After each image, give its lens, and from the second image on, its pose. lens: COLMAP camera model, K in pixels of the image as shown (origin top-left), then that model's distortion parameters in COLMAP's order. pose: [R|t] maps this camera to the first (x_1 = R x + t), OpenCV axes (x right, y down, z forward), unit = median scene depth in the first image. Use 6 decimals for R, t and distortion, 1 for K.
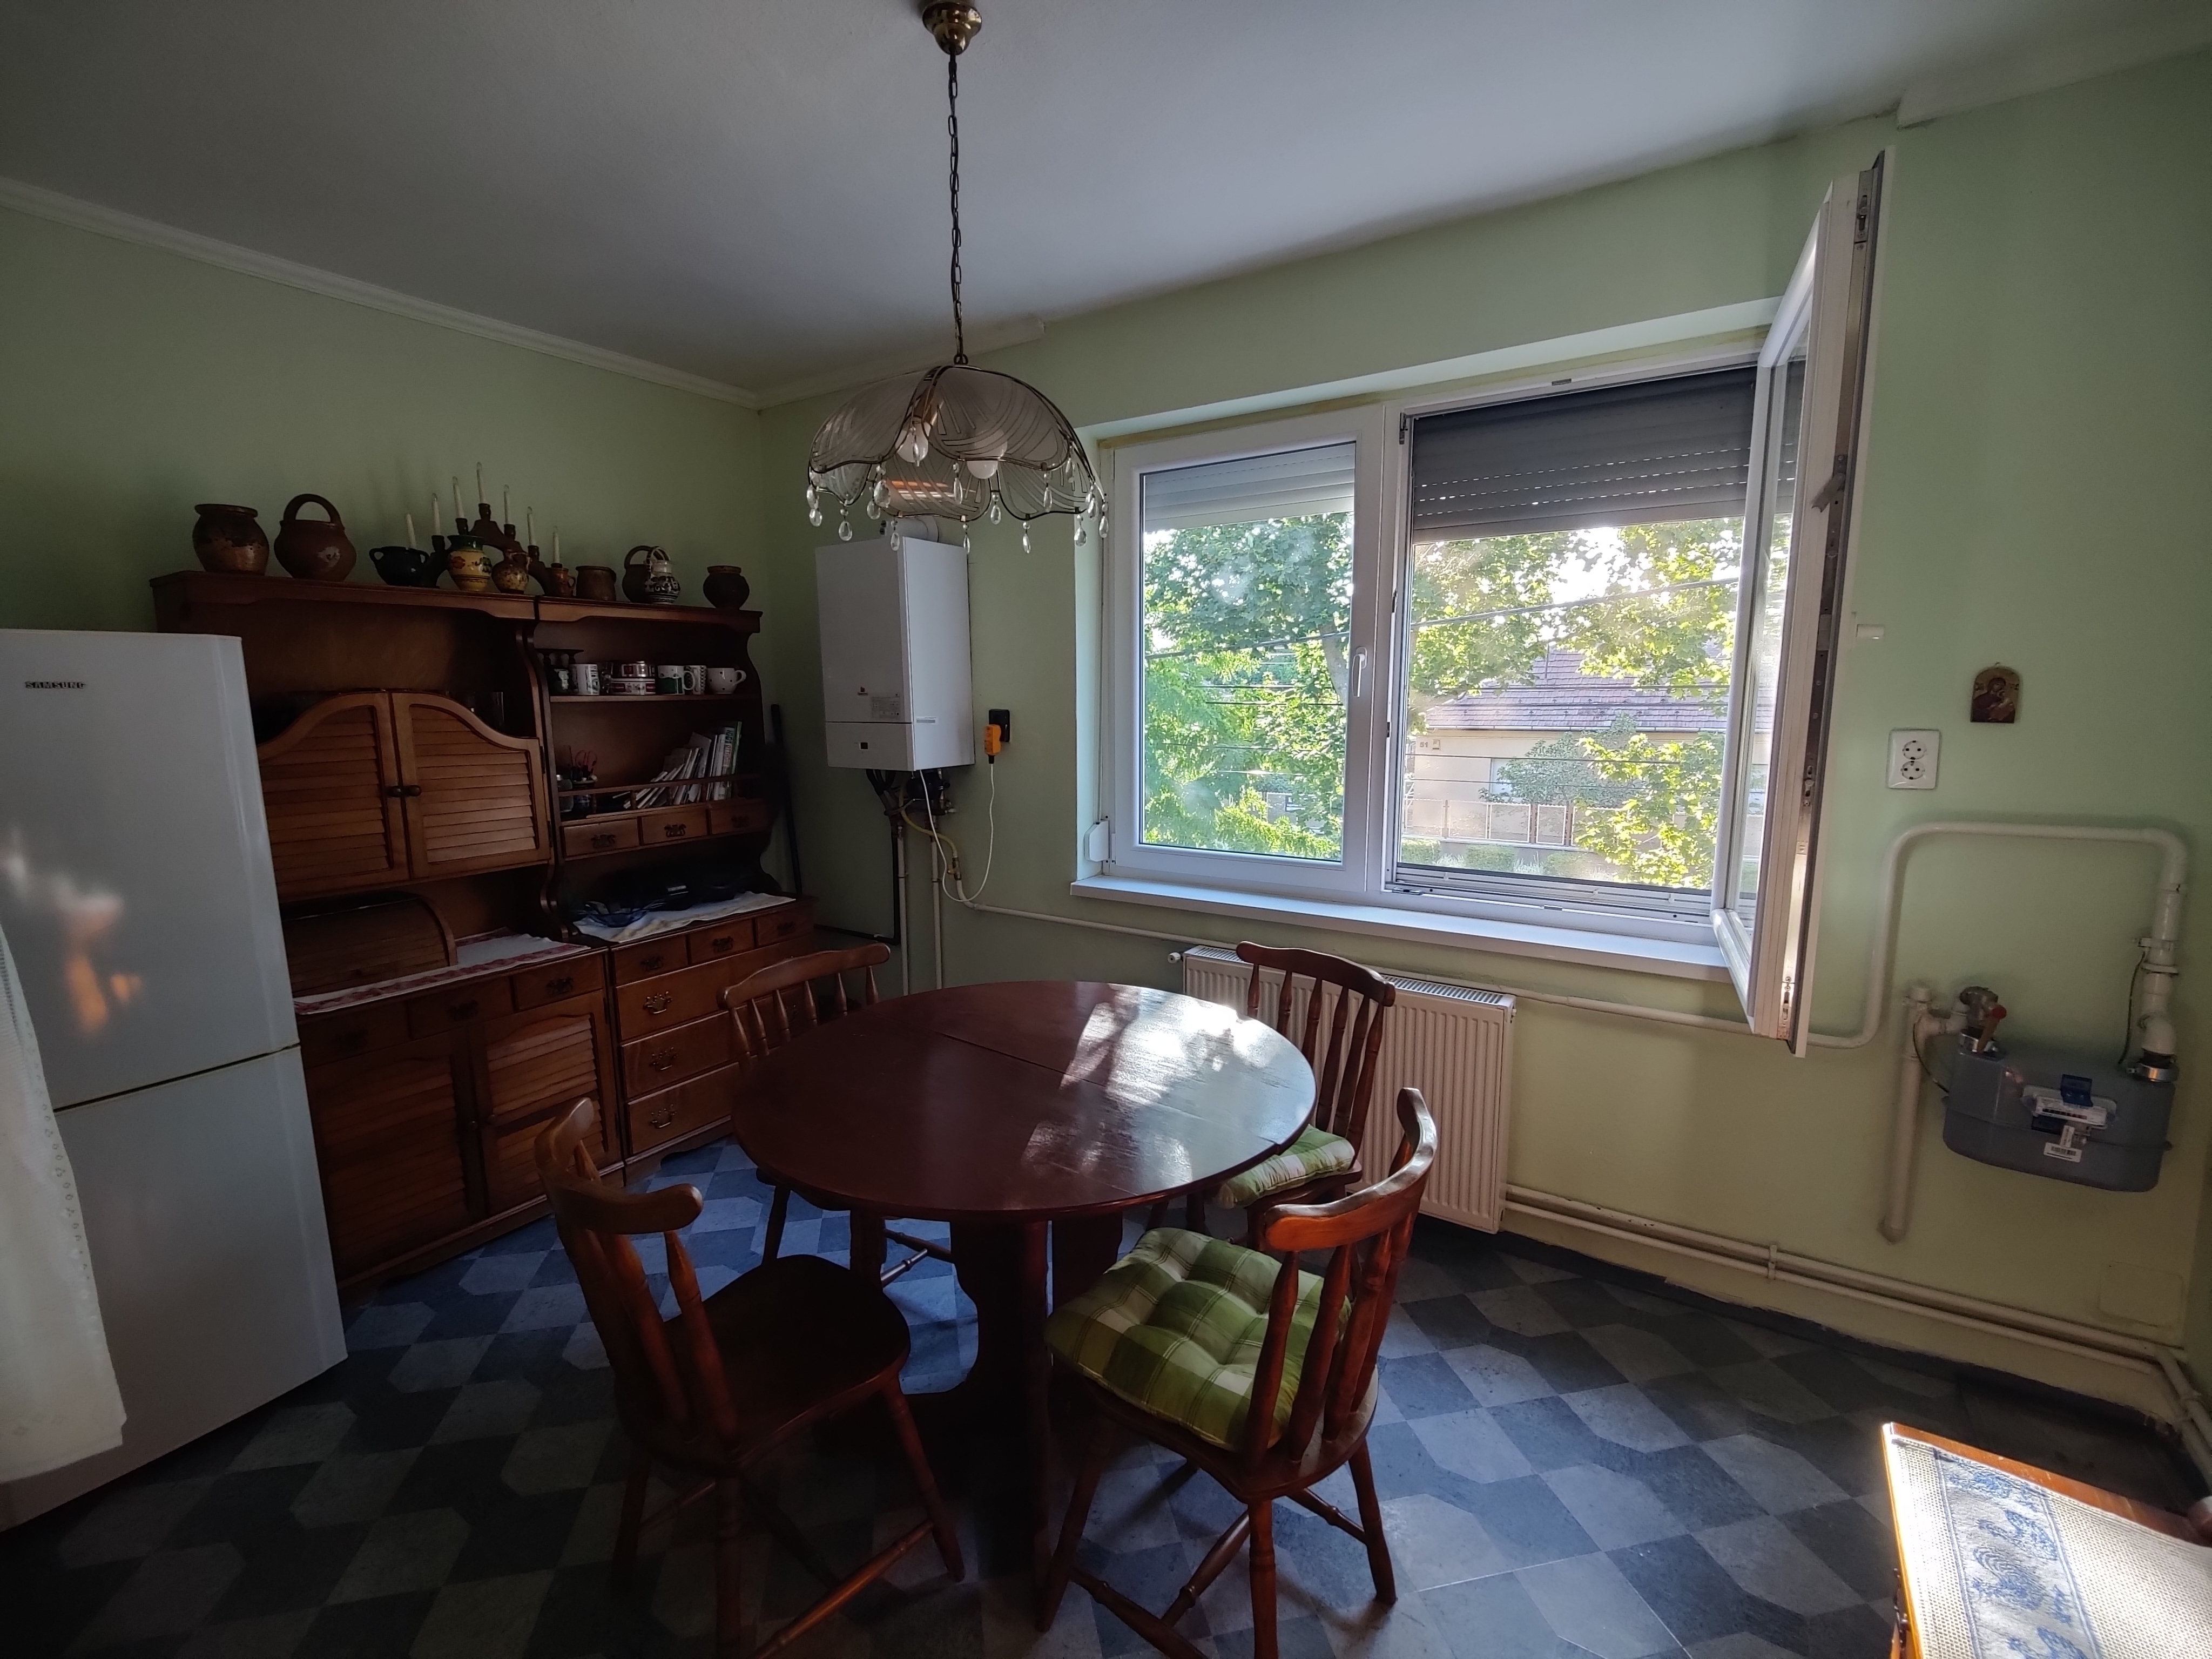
lens RADIAL K [[957.7, 0, 1106.0], [0, 957.7, 829.5], [0, 0, 1]] dist [0.021411, -0.017133]
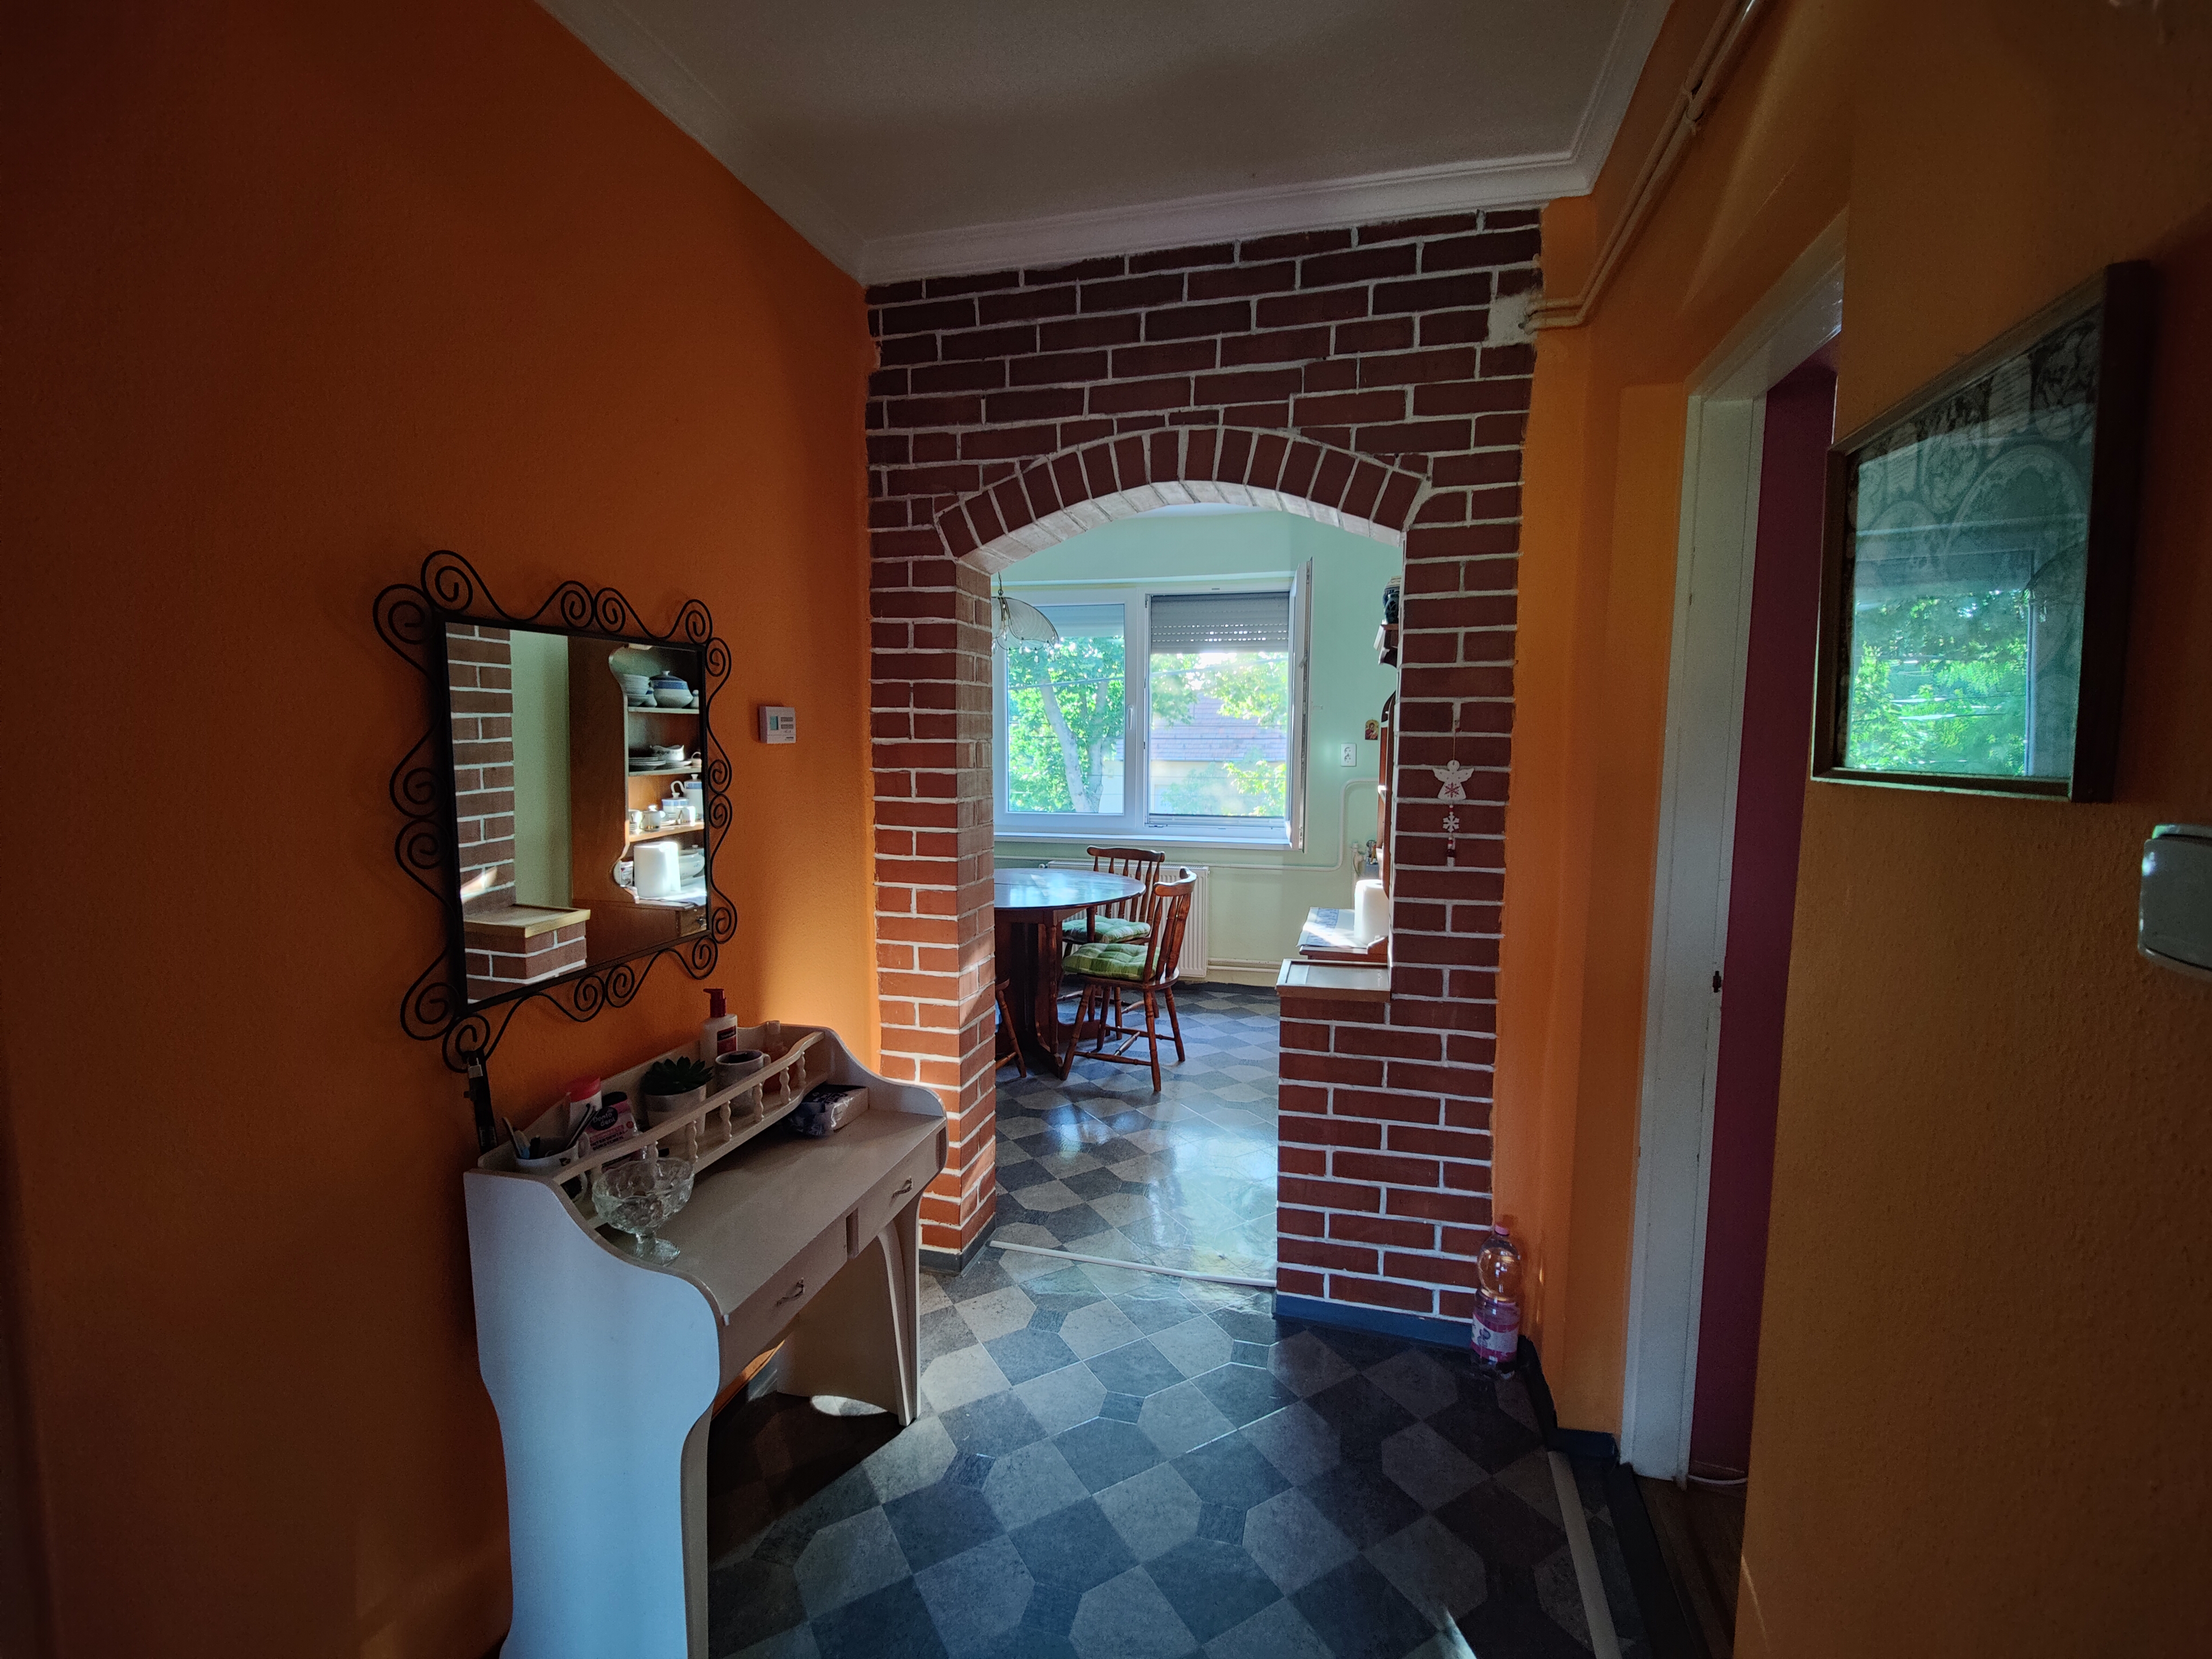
lens RADIAL K [[957.7, 0, 1106.0], [0, 957.7, 829.5], [0, 0, 1]] dist [0.021411, -0.017133]
pose [[0.943467, -0.028422, 0.330245, -0.507448], [0.040092, 0.998787, -0.028579, 0.141258], [-0.329032, 0.040203, 0.943462, -0.972342]]
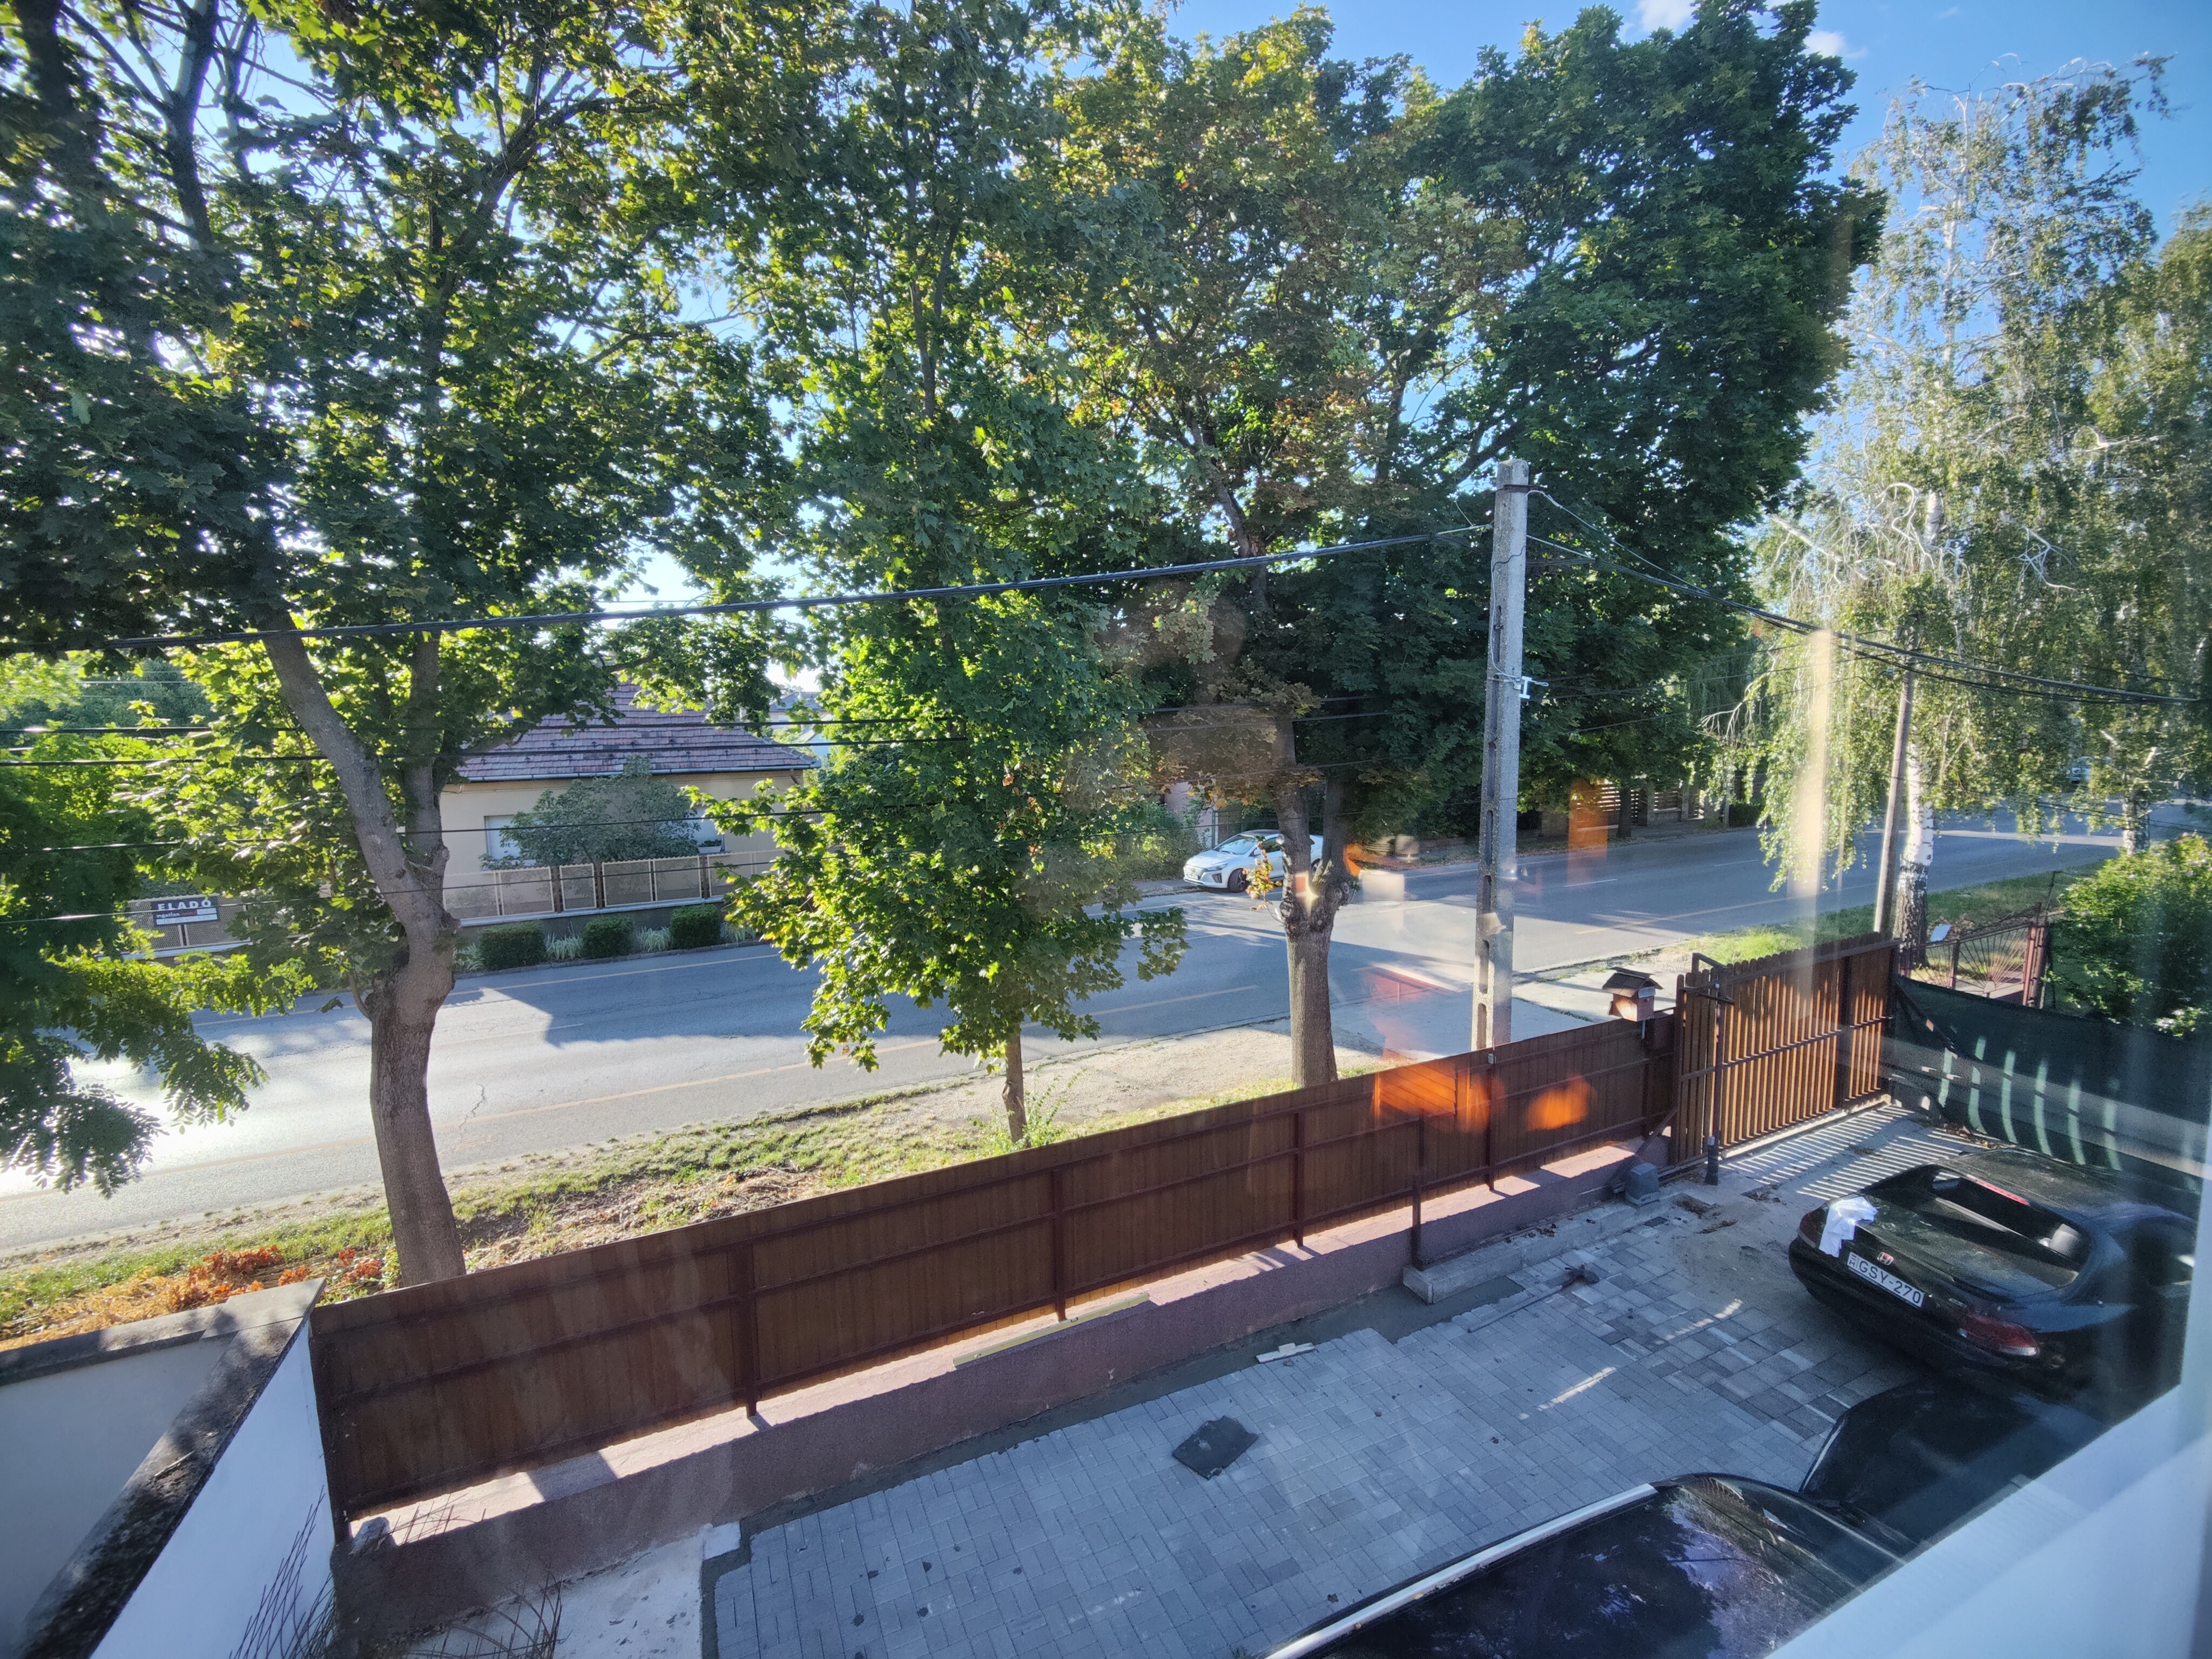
lens RADIAL K [[957.7, 0, 1106.0], [0, 957.7, 829.5], [0, 0, 1]] dist [0.021411, -0.017133]
pose [[0.533022, -0.104583, 0.839613, 0.024347], [0.137941, 0.989796, 0.035719, -0.187063], [-0.834781, 0.096777, 0.542009, 1.291782]]
